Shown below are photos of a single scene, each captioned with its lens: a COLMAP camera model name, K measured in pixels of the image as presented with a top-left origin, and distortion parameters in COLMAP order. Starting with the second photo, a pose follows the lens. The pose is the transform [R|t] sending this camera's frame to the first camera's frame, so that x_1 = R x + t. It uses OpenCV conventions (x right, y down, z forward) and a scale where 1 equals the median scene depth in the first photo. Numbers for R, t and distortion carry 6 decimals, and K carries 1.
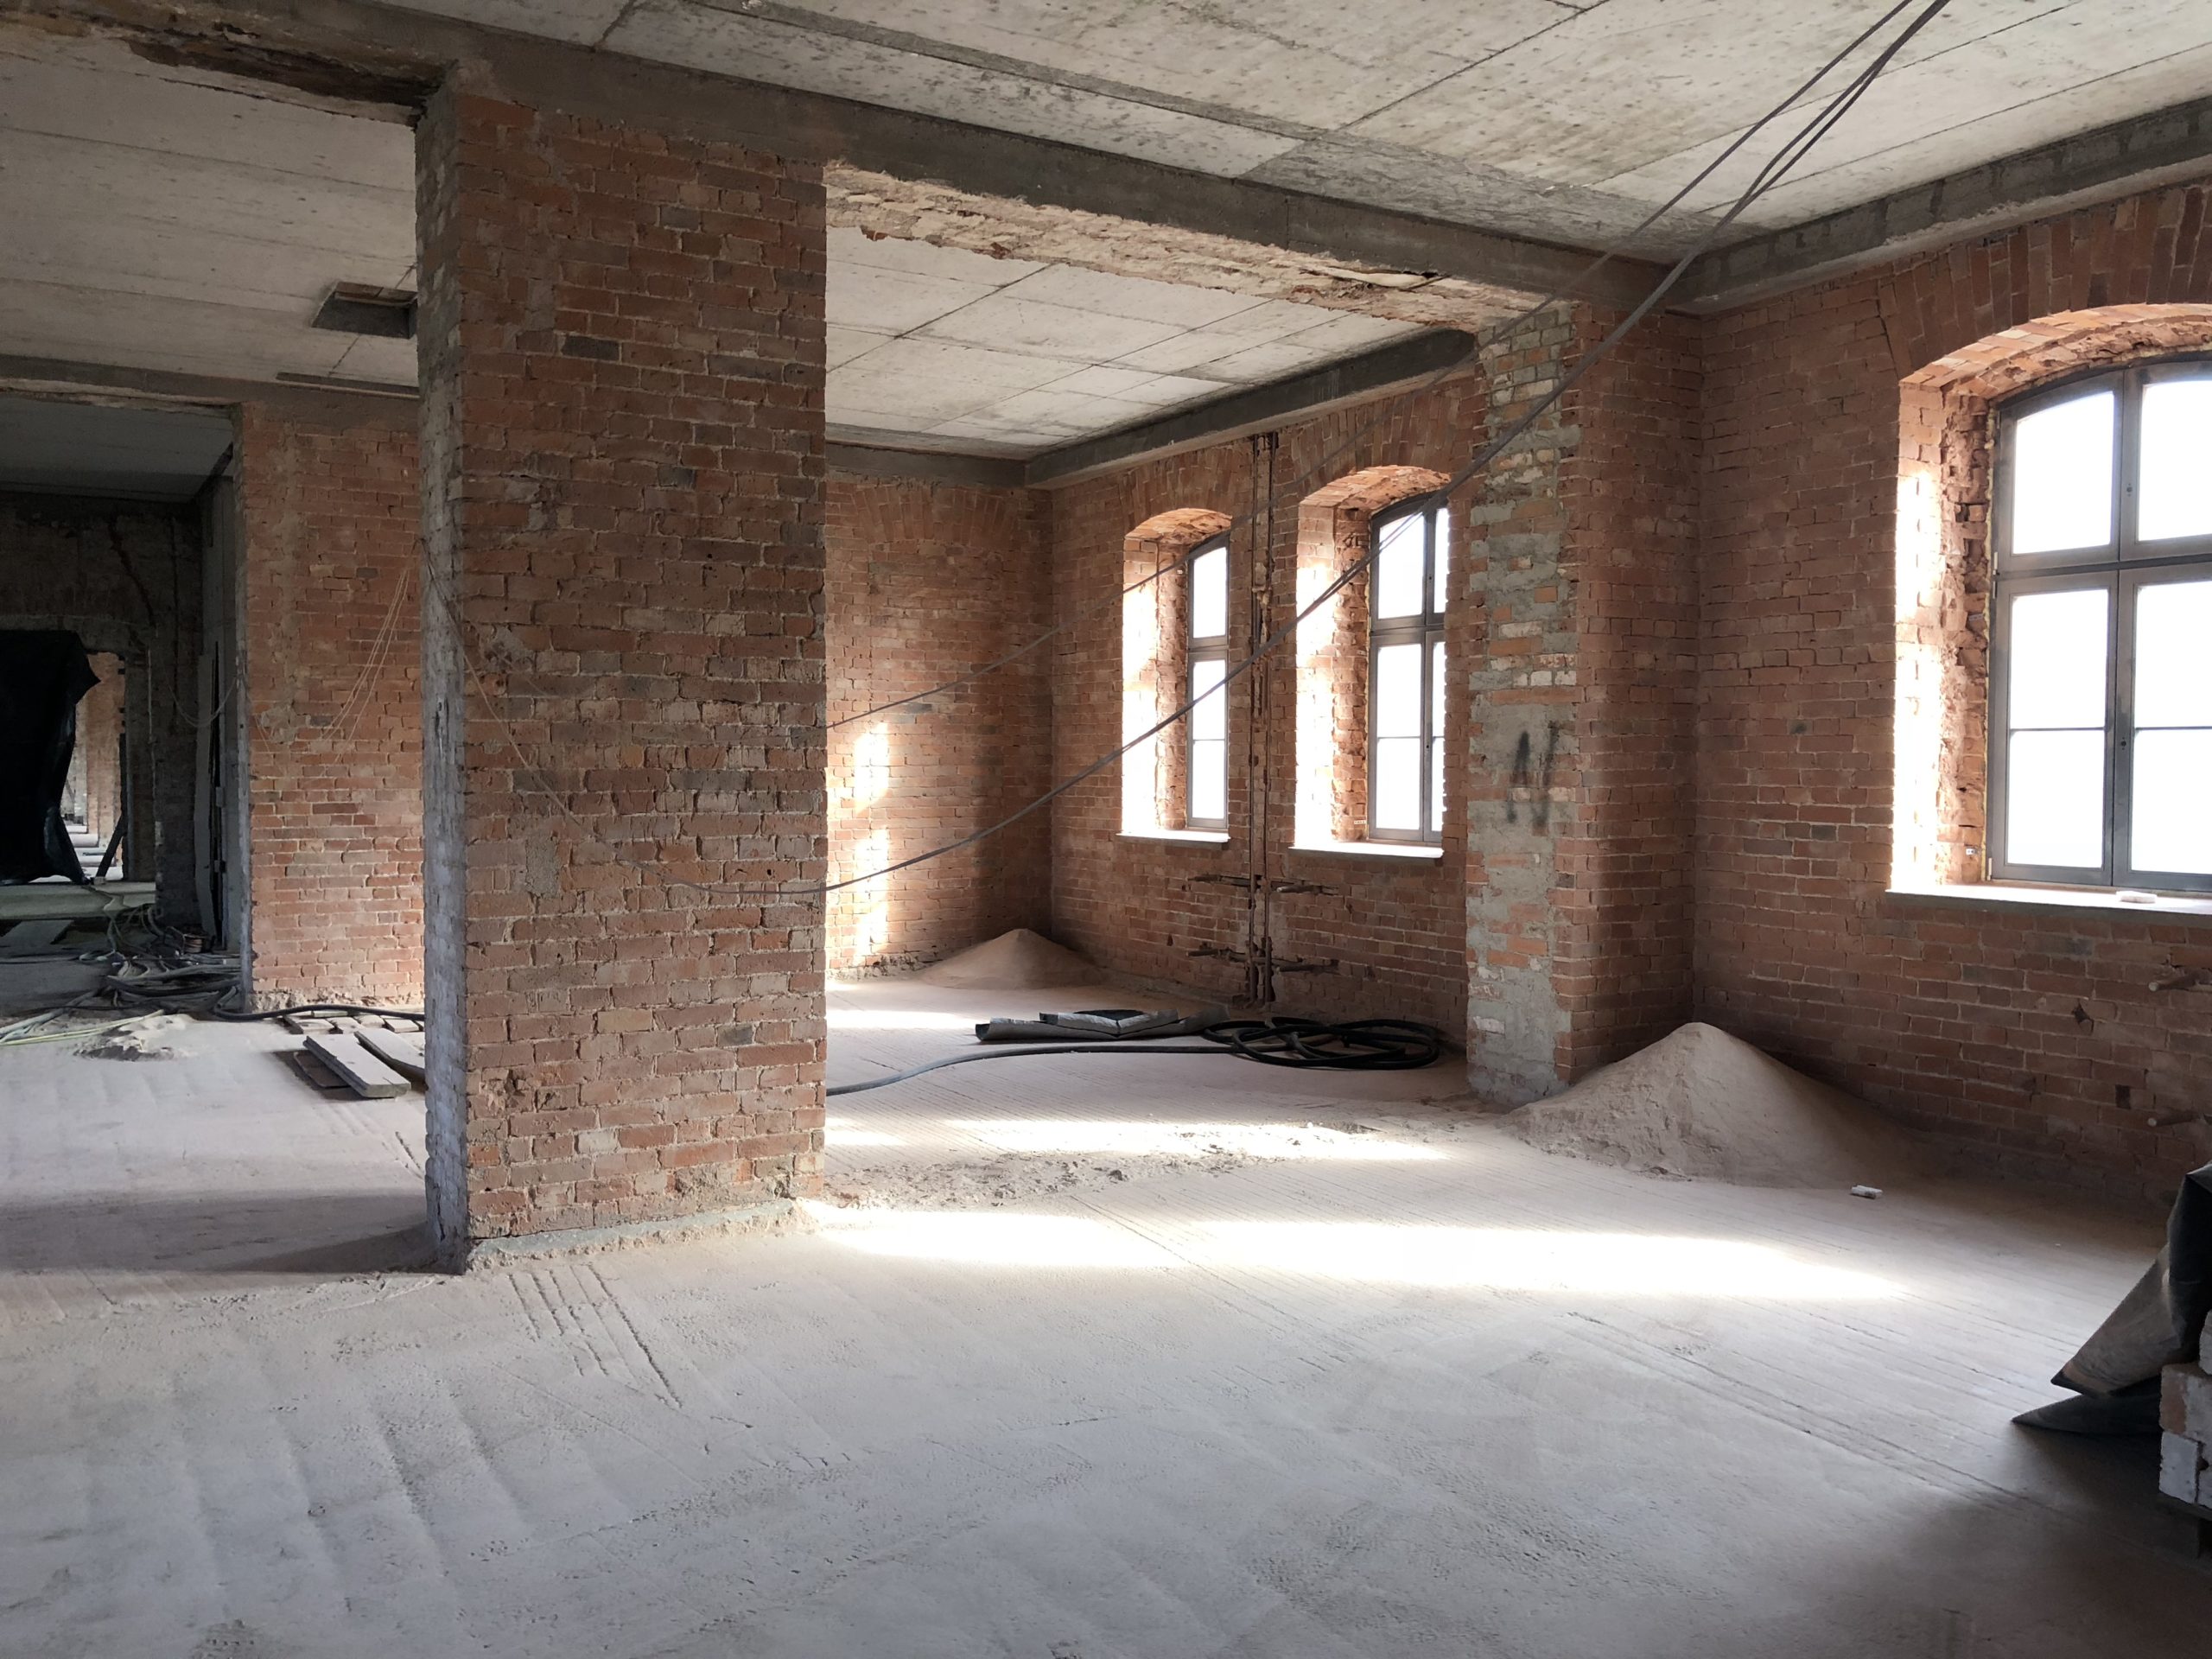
lens RADIAL K [[1844.4, 0, 1307.8], [0, 1844.4, 771.1], [0, 0, 1]] dist [0.047940, -0.051915]
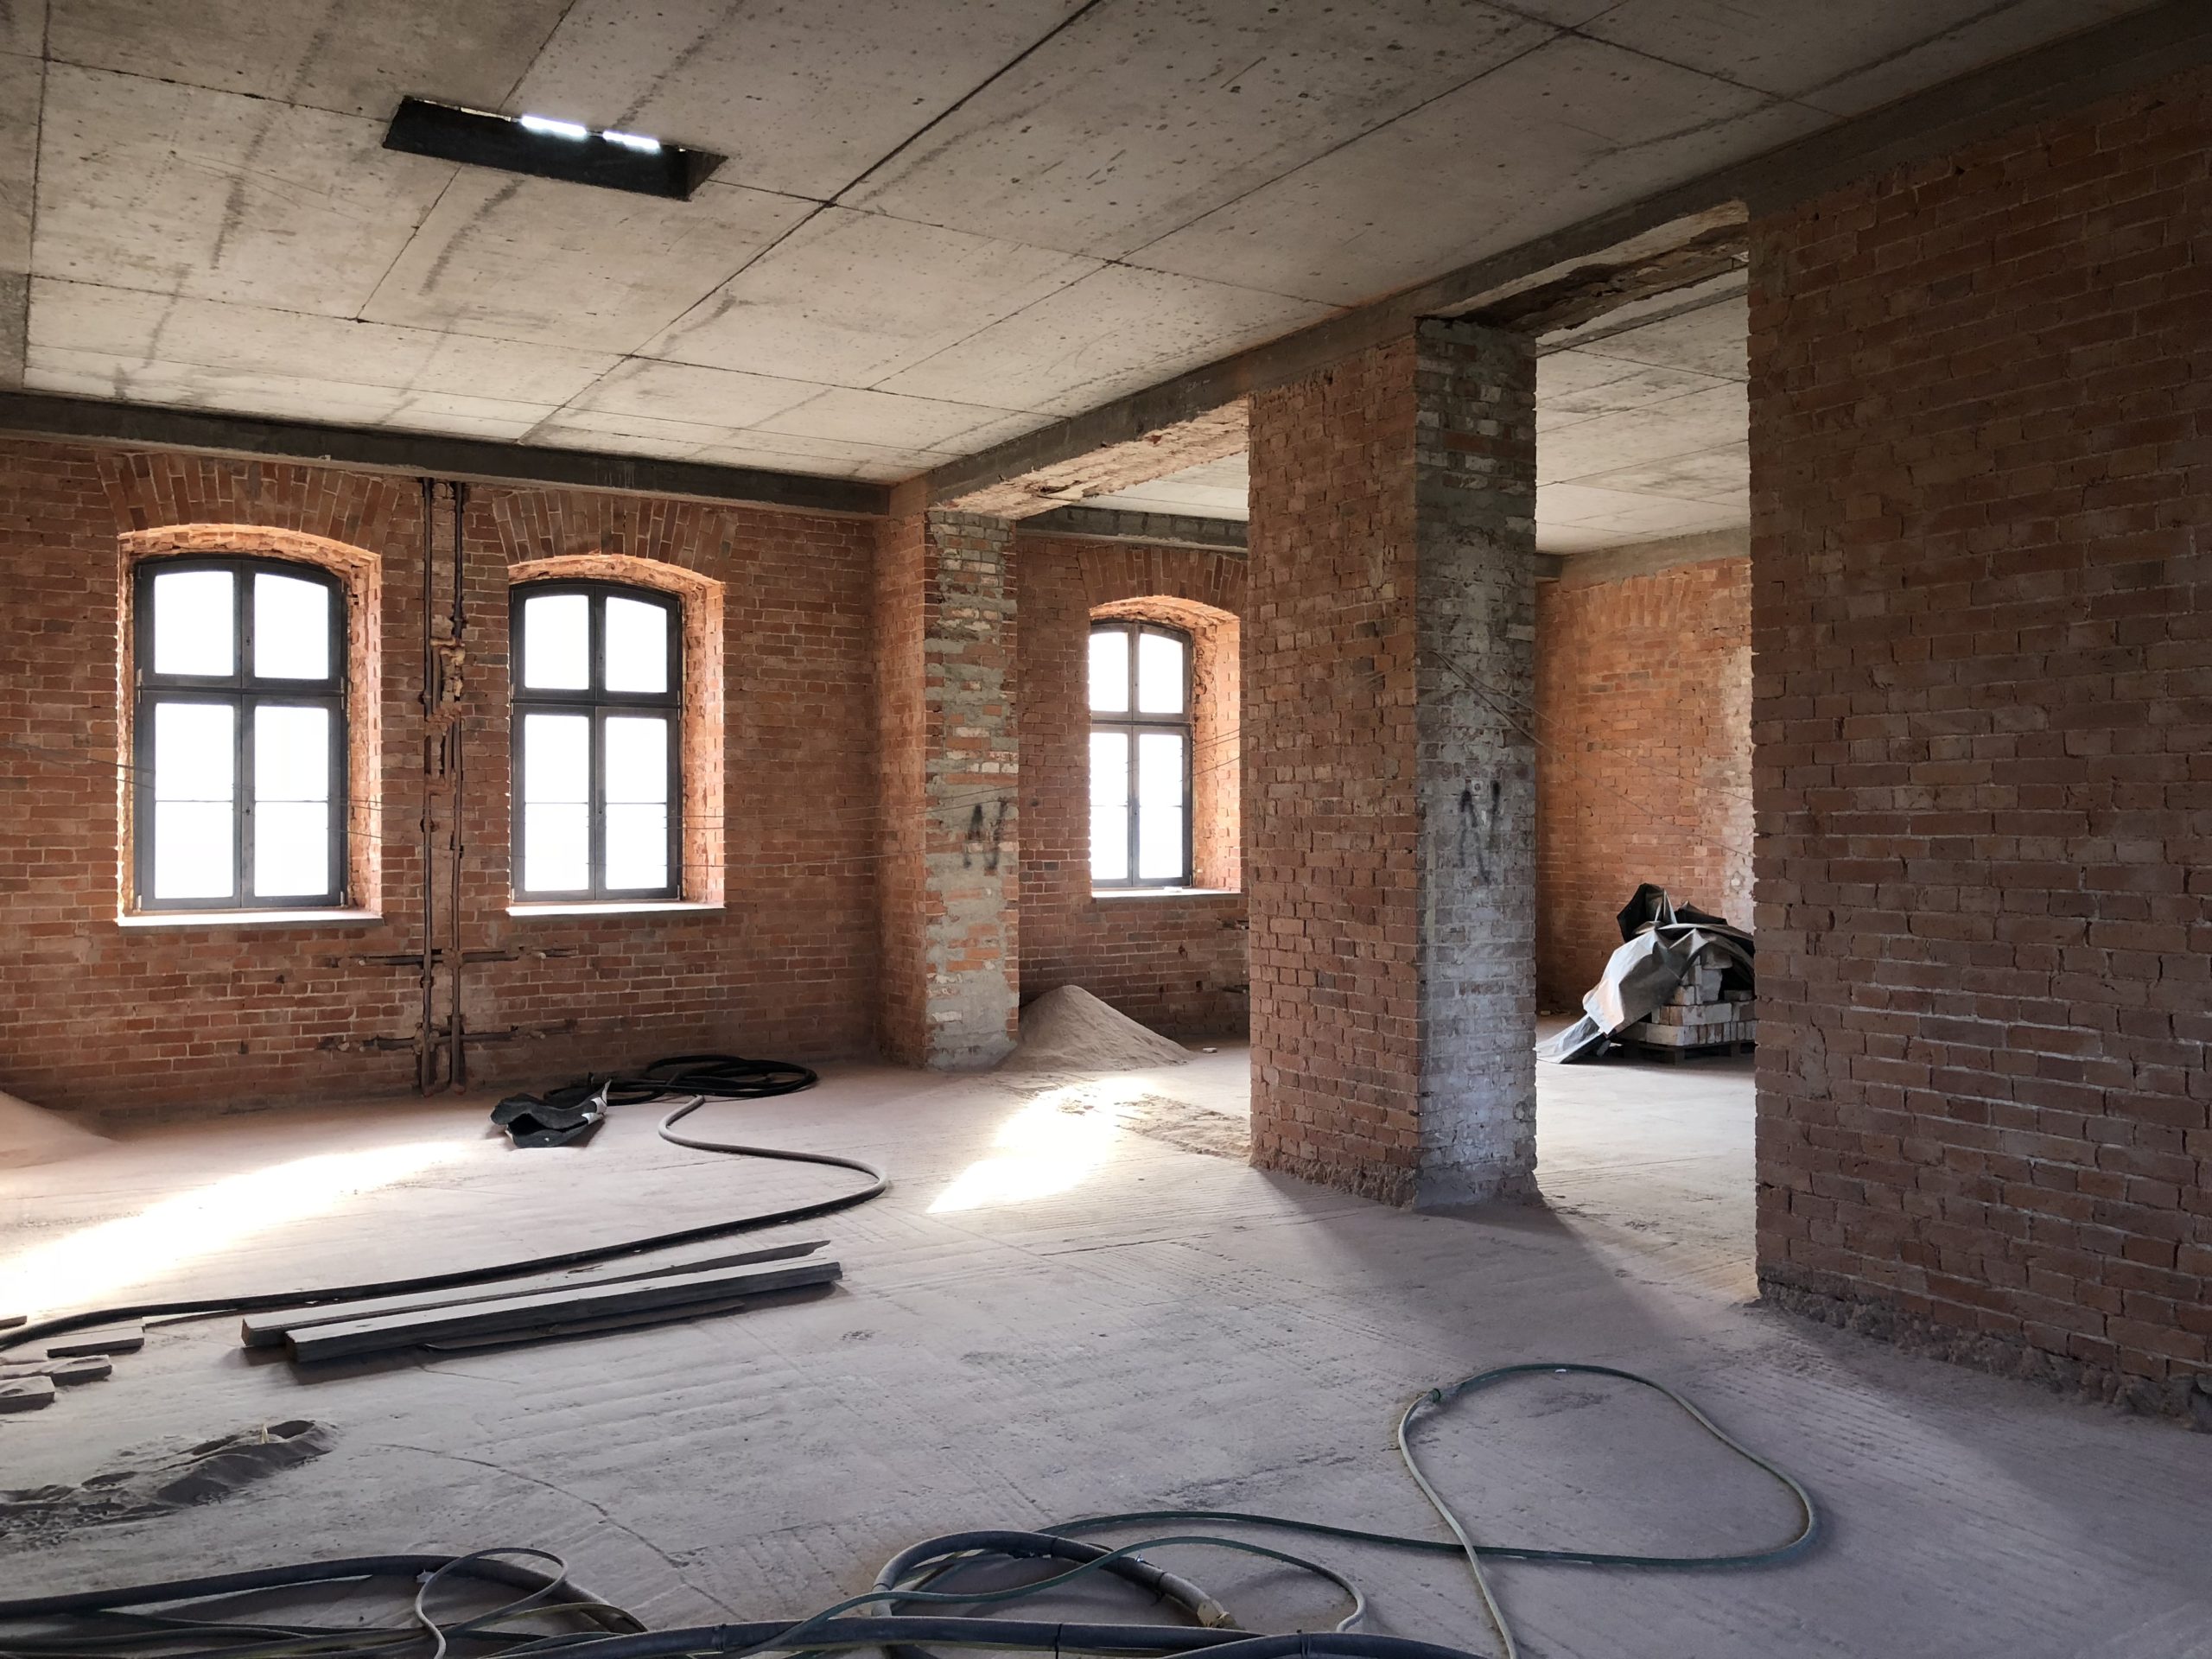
lens RADIAL K [[1844.4, 0, 1063.8], [0, 1844.4, 814.4], [0, 0, 1]] dist [0.047940, -0.051915]
pose [[0.017087, 0.004511, 0.999844, -1.322376], [0.010836, 0.999930, -0.004696, -0.005806], [-0.999795, 0.010914, 0.017037, 0.917238]]
